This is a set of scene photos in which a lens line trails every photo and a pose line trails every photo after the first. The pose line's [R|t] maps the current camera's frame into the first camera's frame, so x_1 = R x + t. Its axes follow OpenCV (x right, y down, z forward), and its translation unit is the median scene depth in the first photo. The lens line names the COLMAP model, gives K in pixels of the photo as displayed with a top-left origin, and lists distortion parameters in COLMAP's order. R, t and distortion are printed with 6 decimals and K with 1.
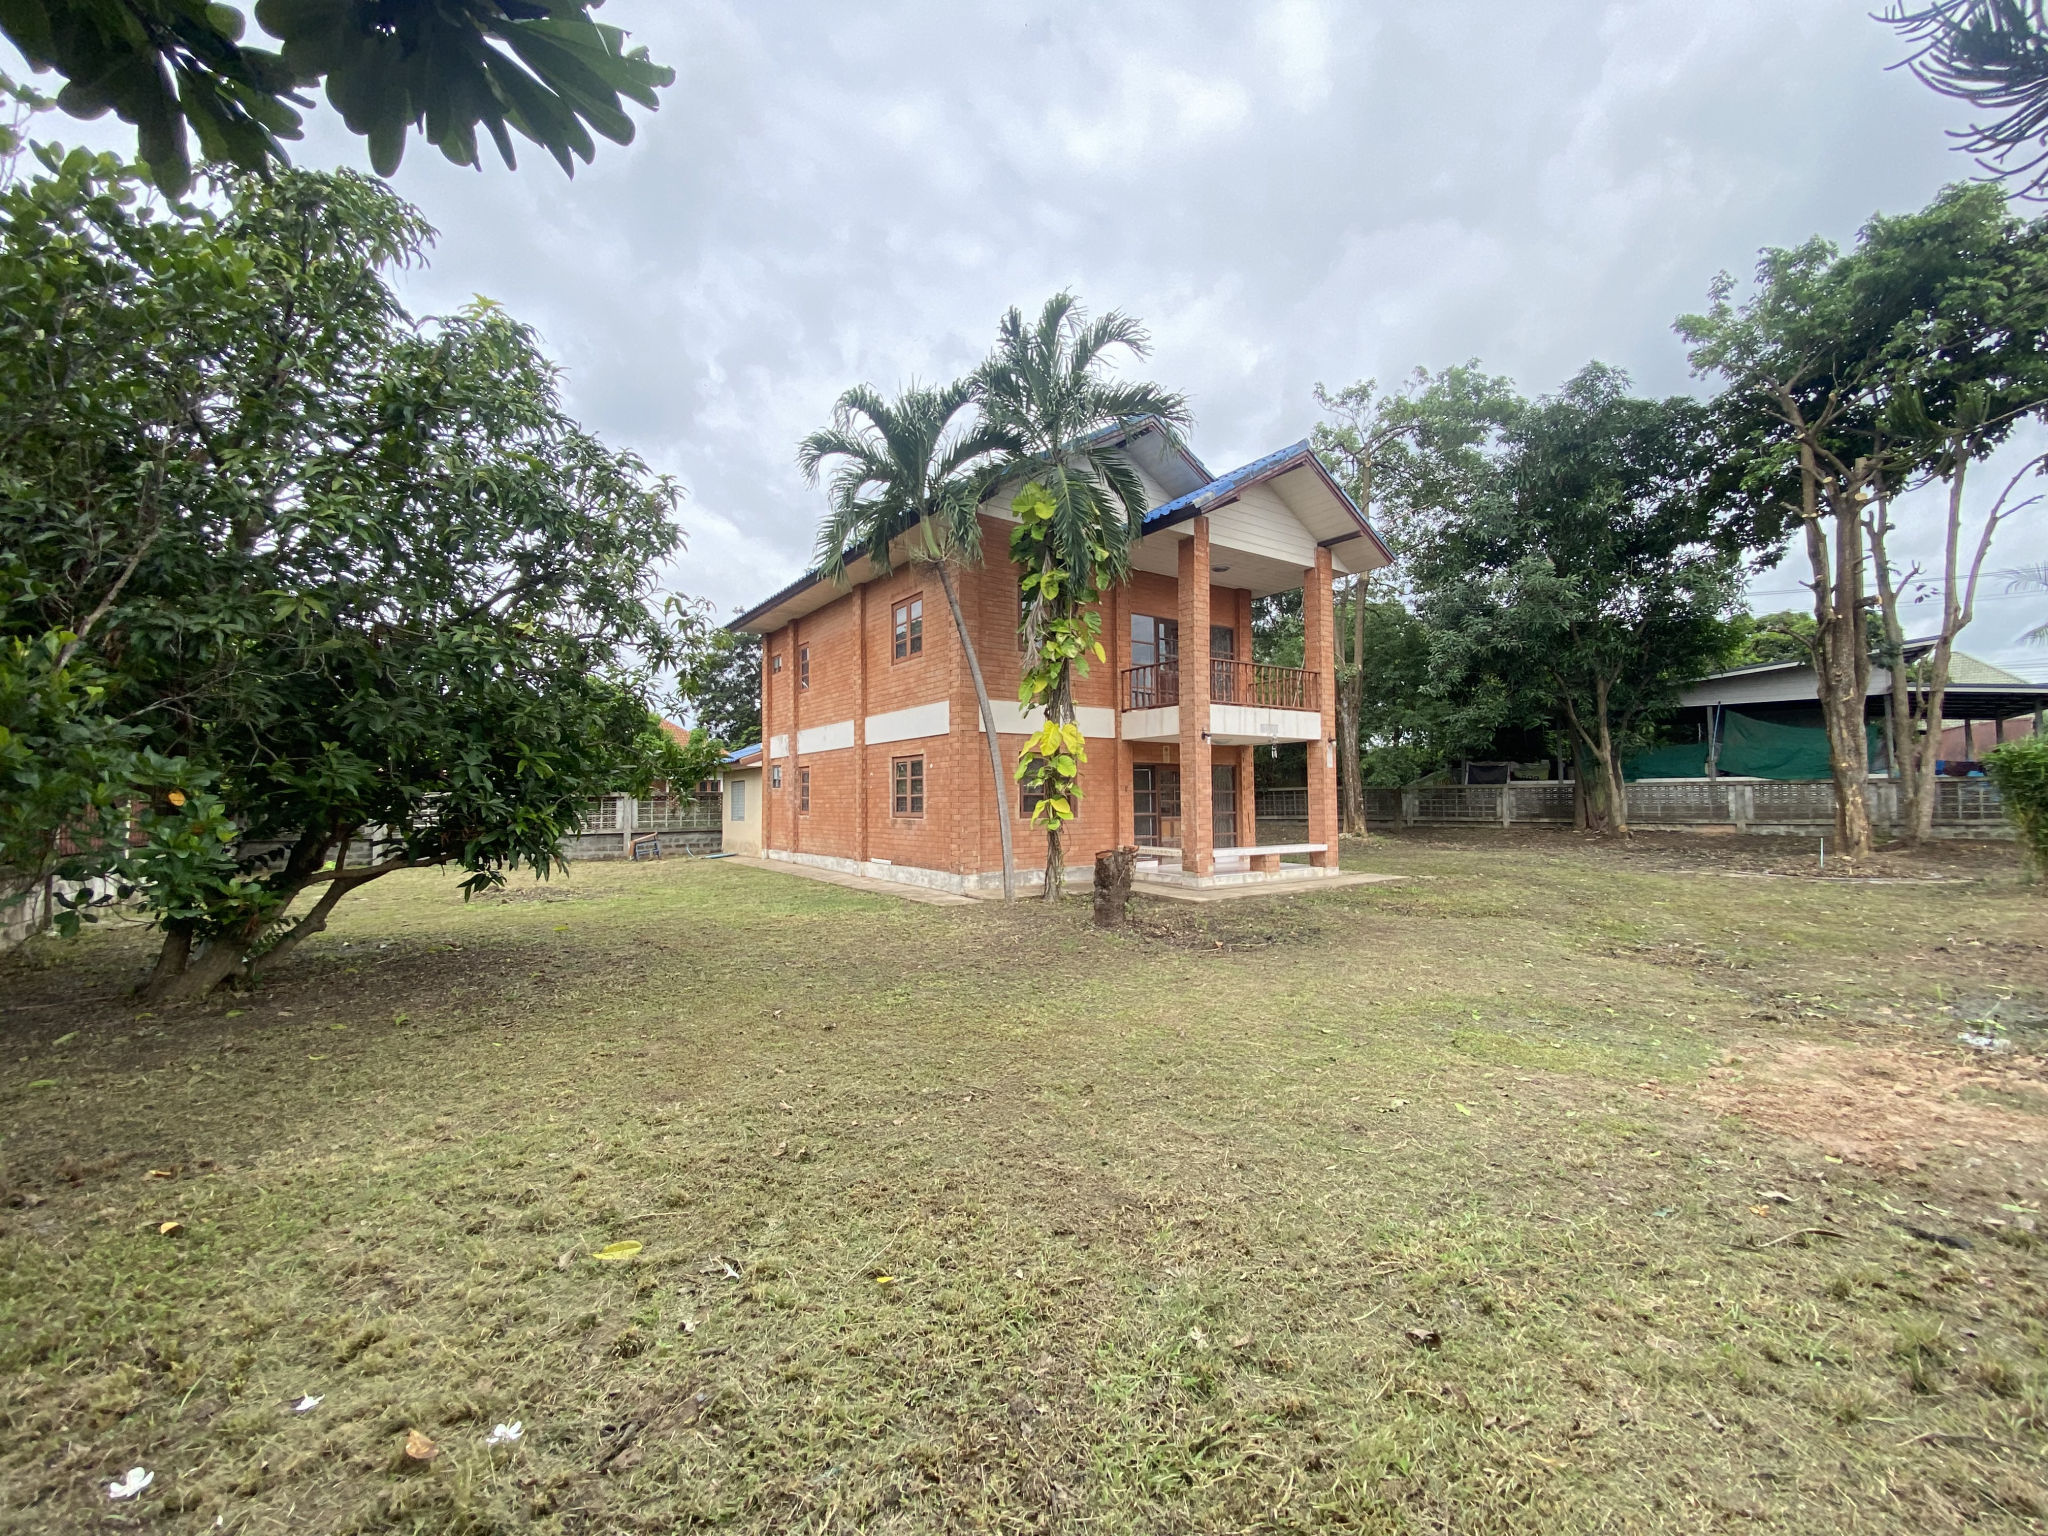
lens RADIAL K [[809.6, 0, 1024.0], [0, 809.6, 768.0], [0, 0, 1]] dist [-0.001117, -0.000072]
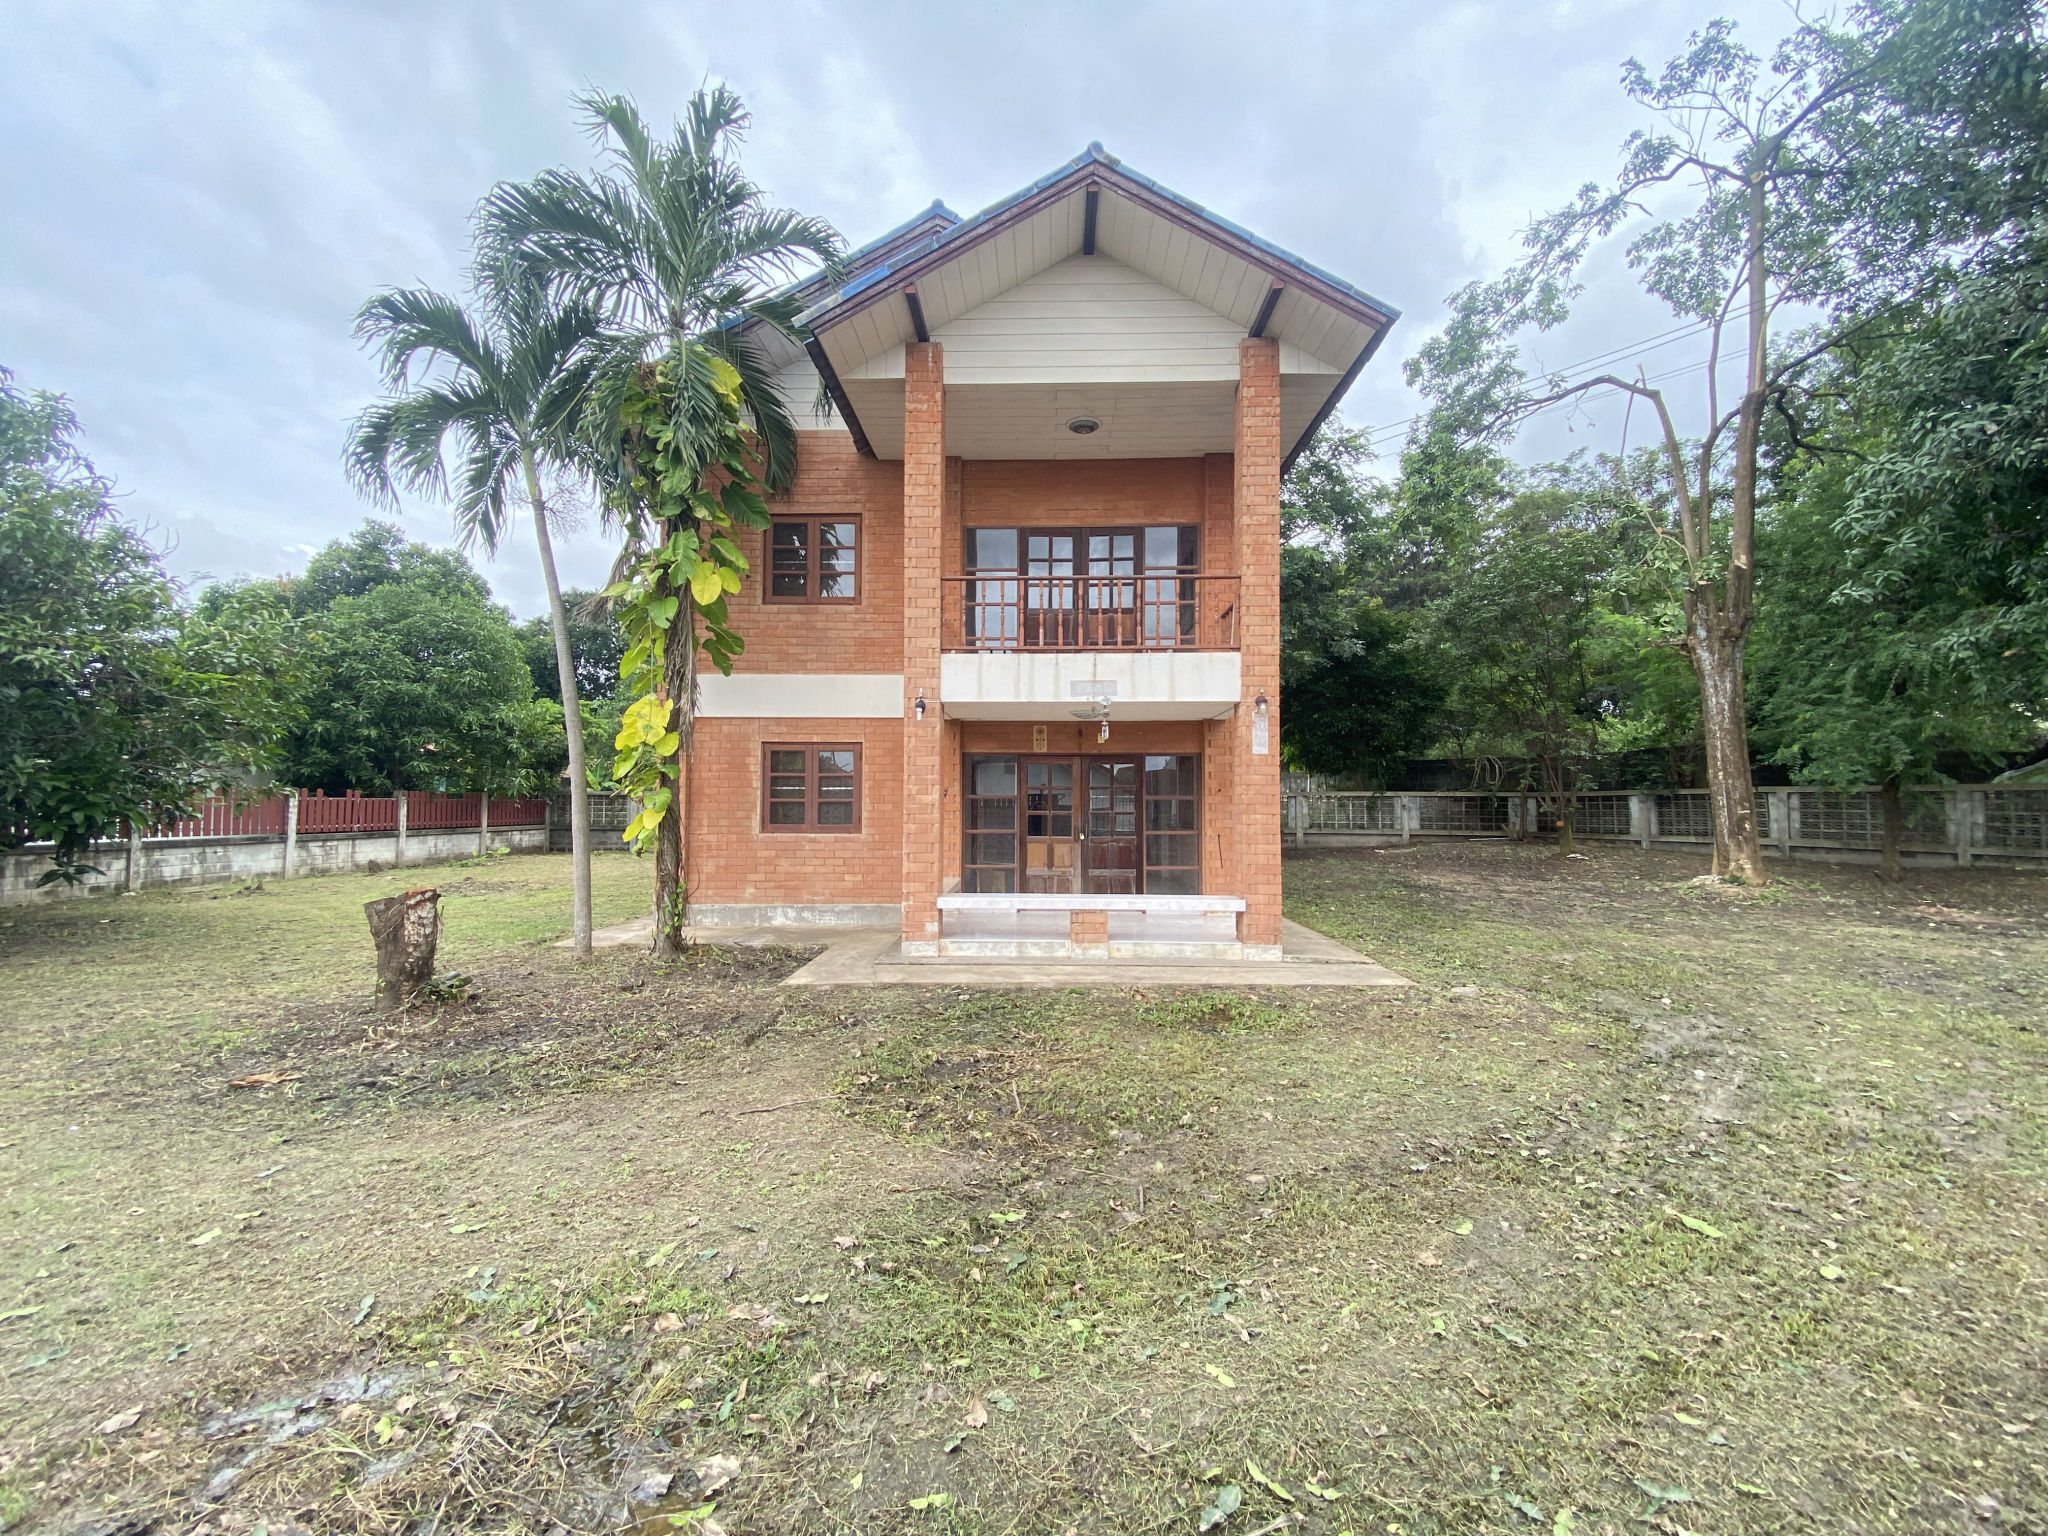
lens RADIAL K [[809.6, 0, 1024.0], [0, 809.6, 768.0], [0, 0, 1]] dist [-0.001117, -0.000072]
pose [[0.790814, -0.014887, -0.611875, 0.629964], [0.017104, 0.999851, -0.002221, 0.007671], [0.611817, -0.008709, 0.790951, 0.543854]]
